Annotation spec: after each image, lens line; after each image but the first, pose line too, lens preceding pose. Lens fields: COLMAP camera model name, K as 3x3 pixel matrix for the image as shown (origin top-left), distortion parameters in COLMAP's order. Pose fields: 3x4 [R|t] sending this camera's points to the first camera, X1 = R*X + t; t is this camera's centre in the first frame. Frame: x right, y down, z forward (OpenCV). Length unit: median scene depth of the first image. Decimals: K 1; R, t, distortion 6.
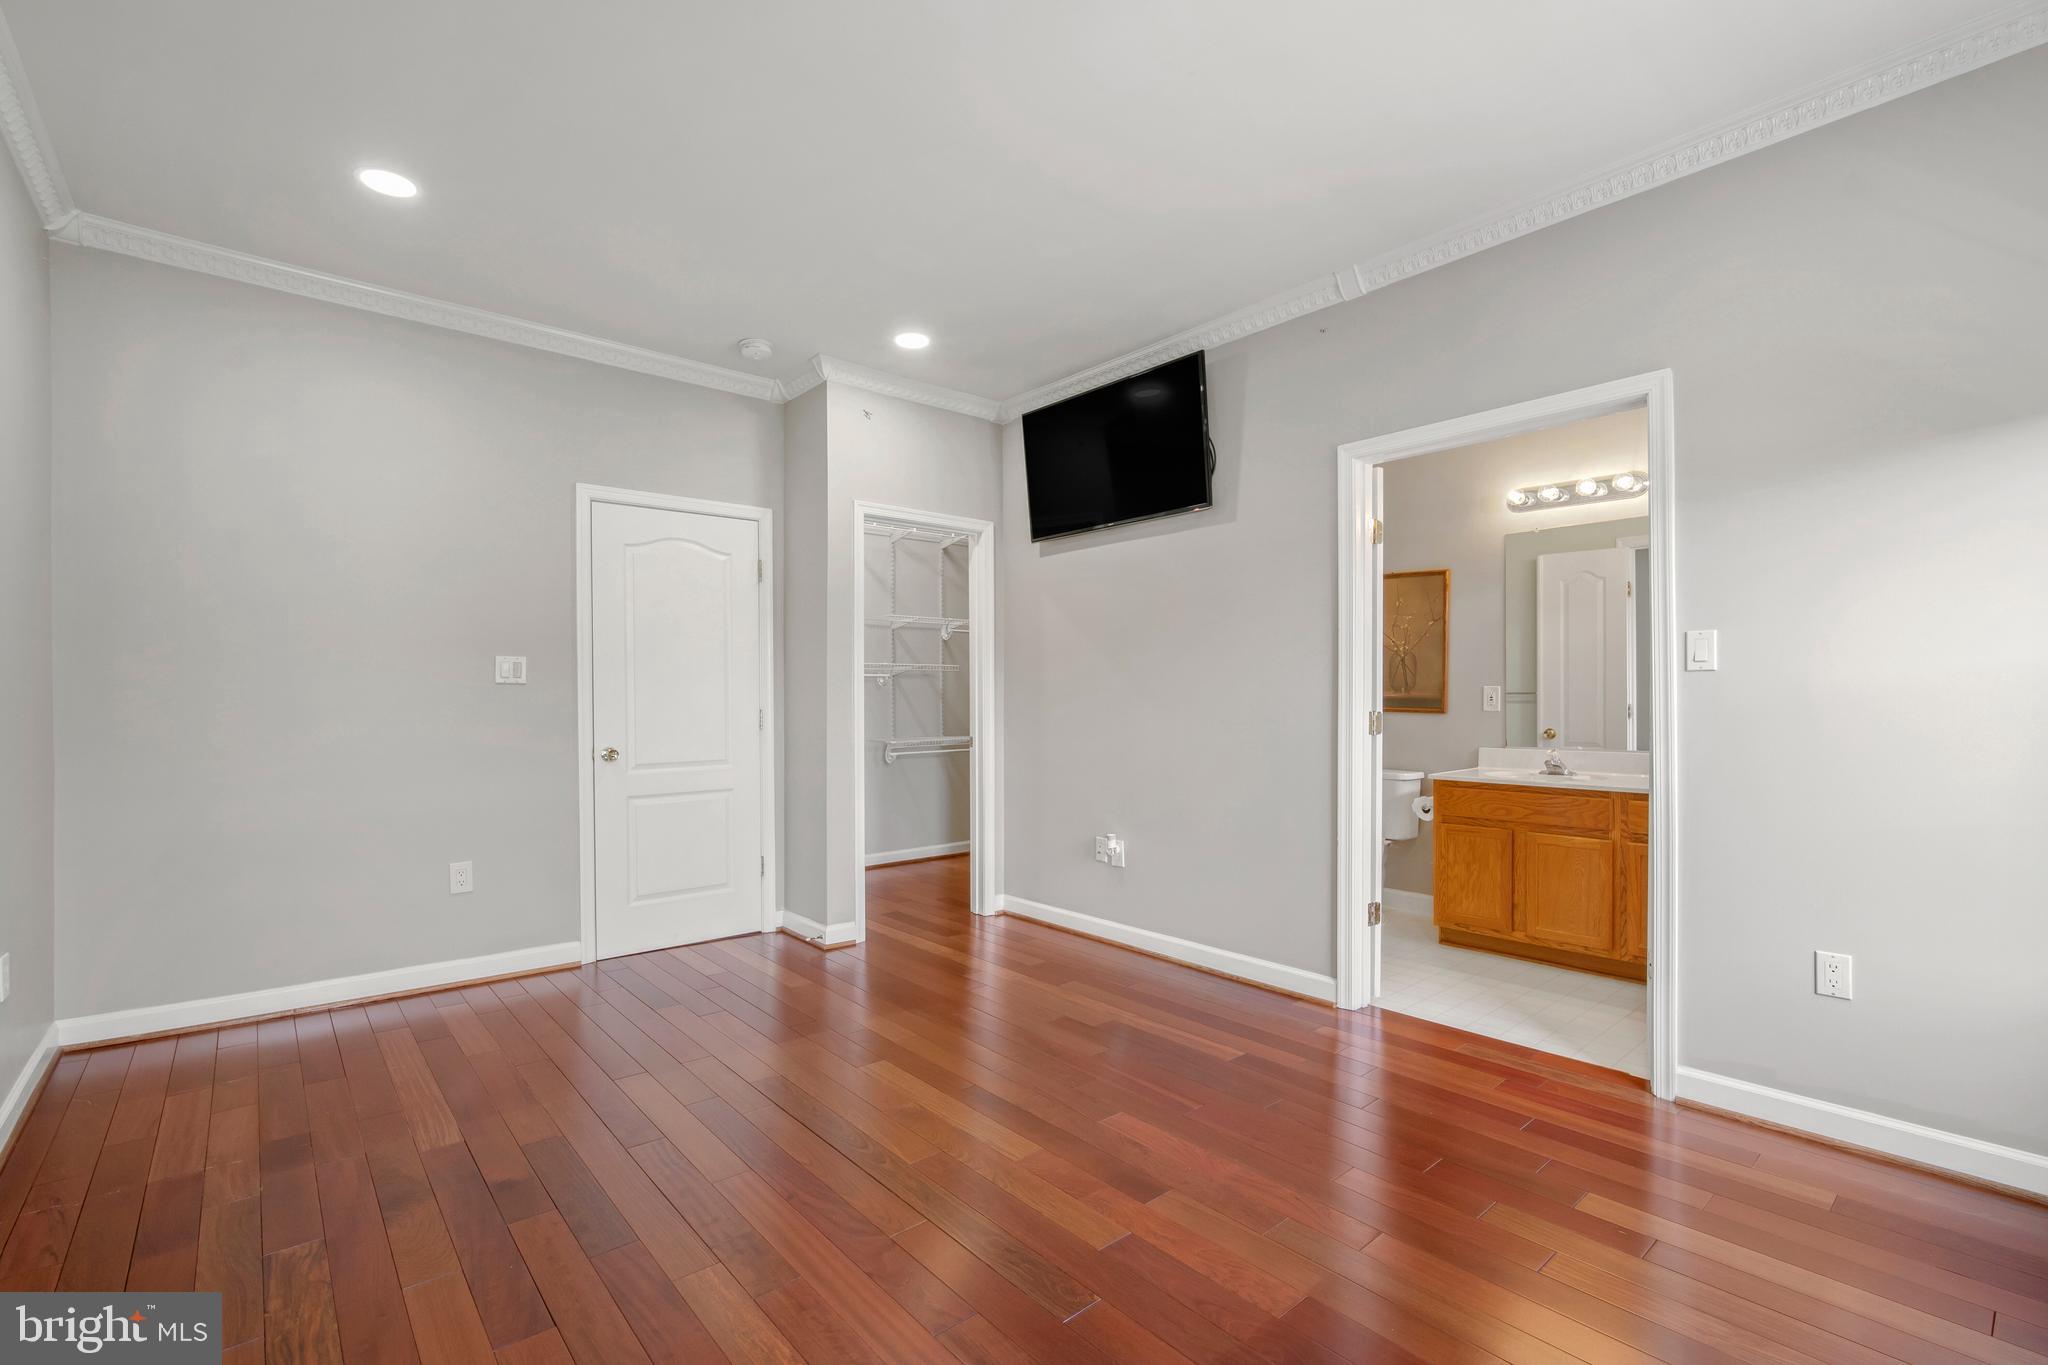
lens RADIAL K [[898.9, 0, 1026.6], [0, 898.9, 668.6], [0, 0, 1]] dist [-0.003601, -0.000051]
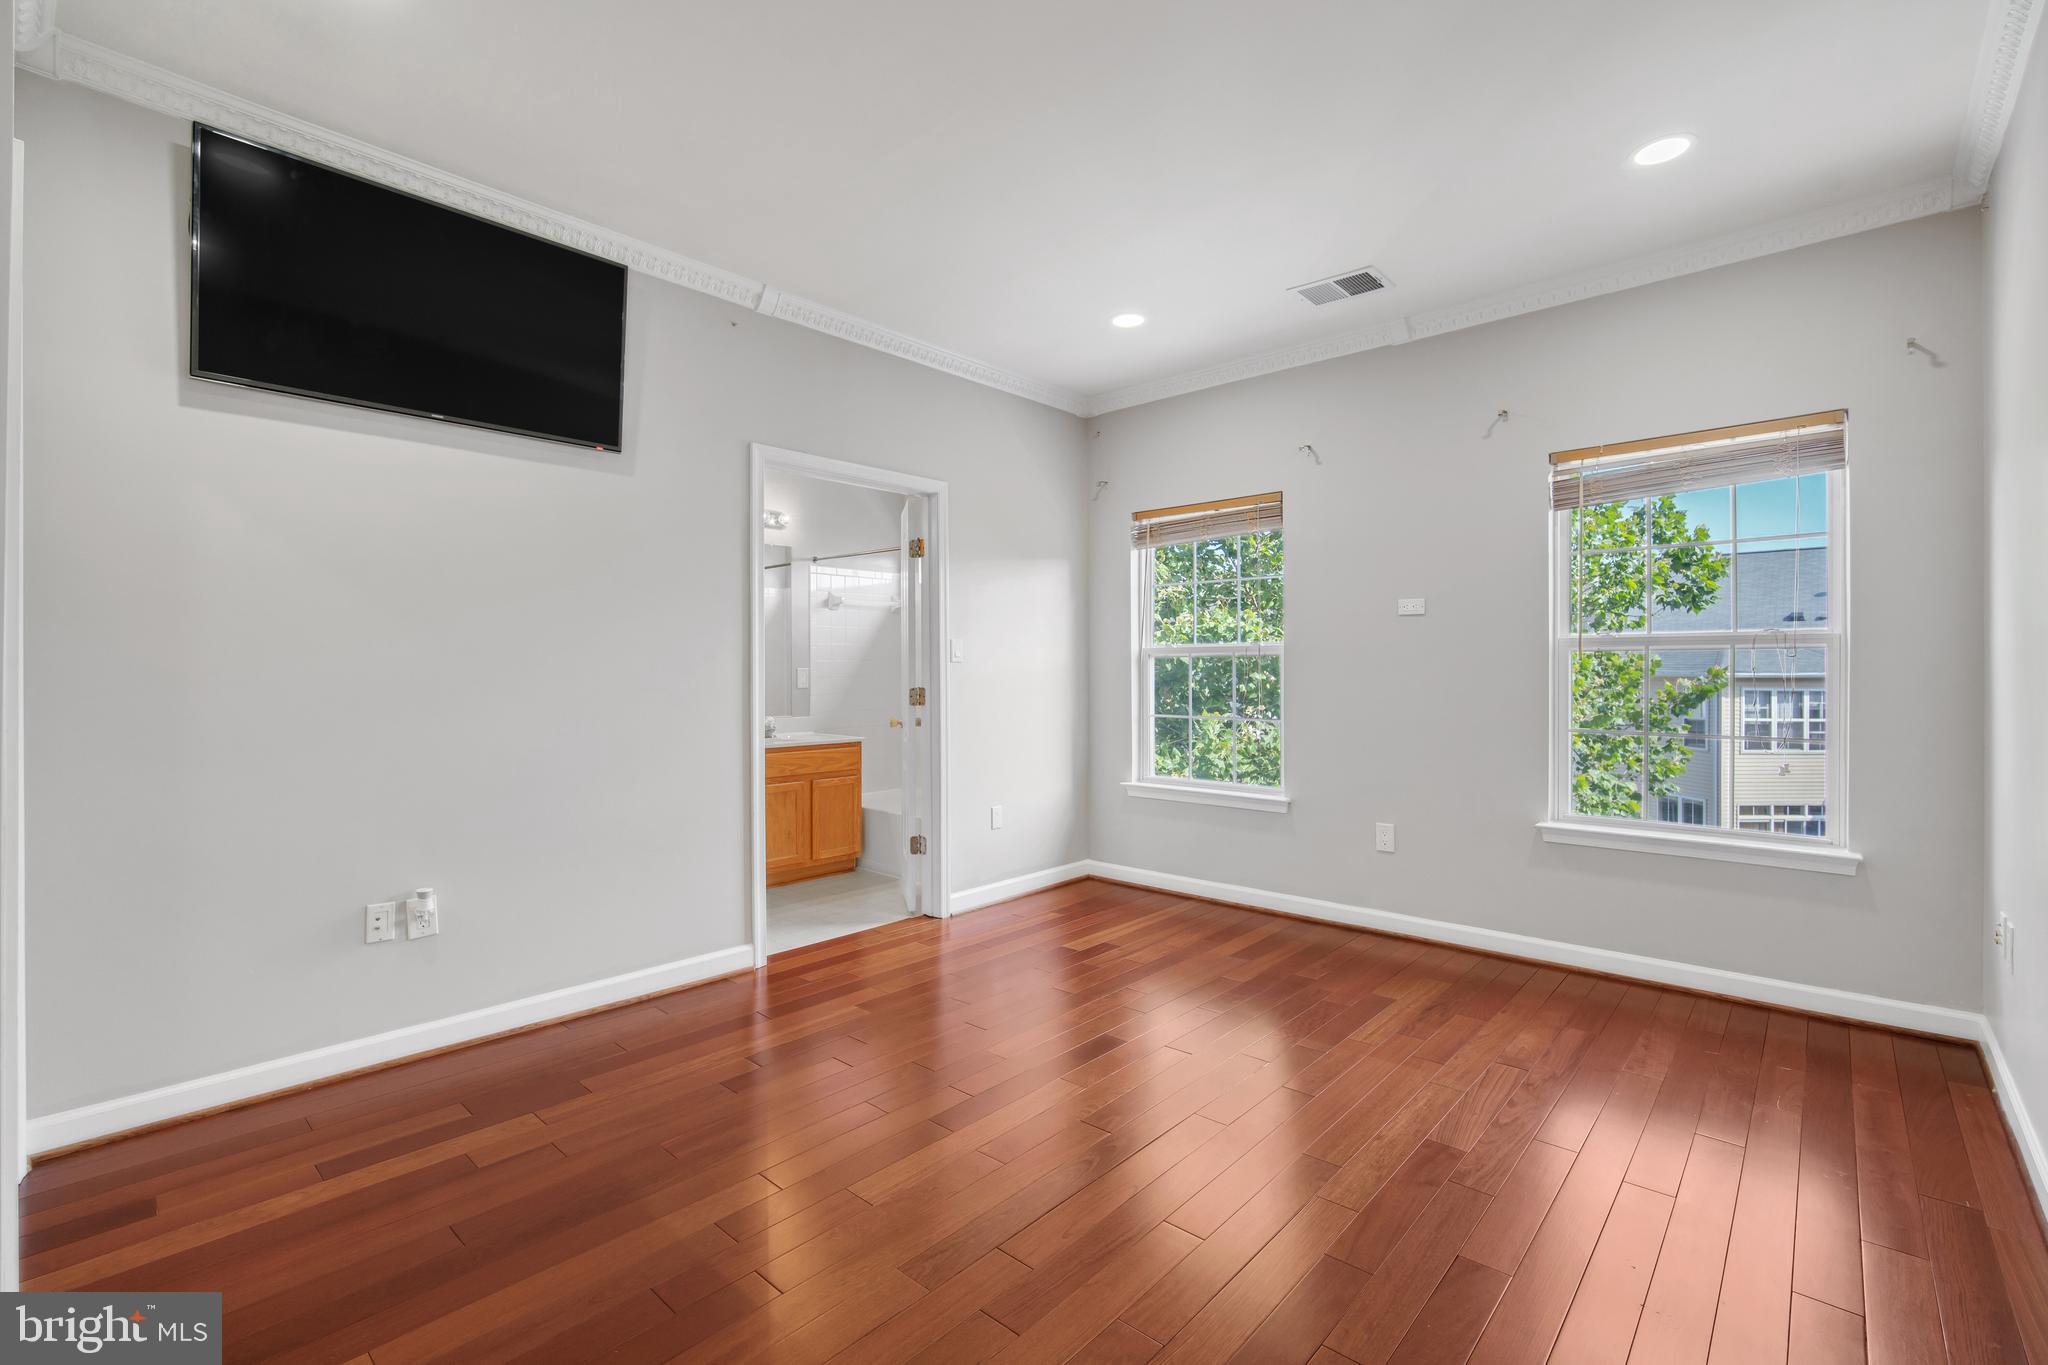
lens RADIAL K [[898.9, 0, 1026.6], [0, 898.9, 668.6], [0, 0, 1]] dist [-0.003601, -0.000051]
pose [[-0.114927, 0.012811, 0.993291, -0.660666], [-0.024604, 0.999573, -0.015739, 0.023695], [-0.993069, -0.026248, -0.114563, 0.704383]]
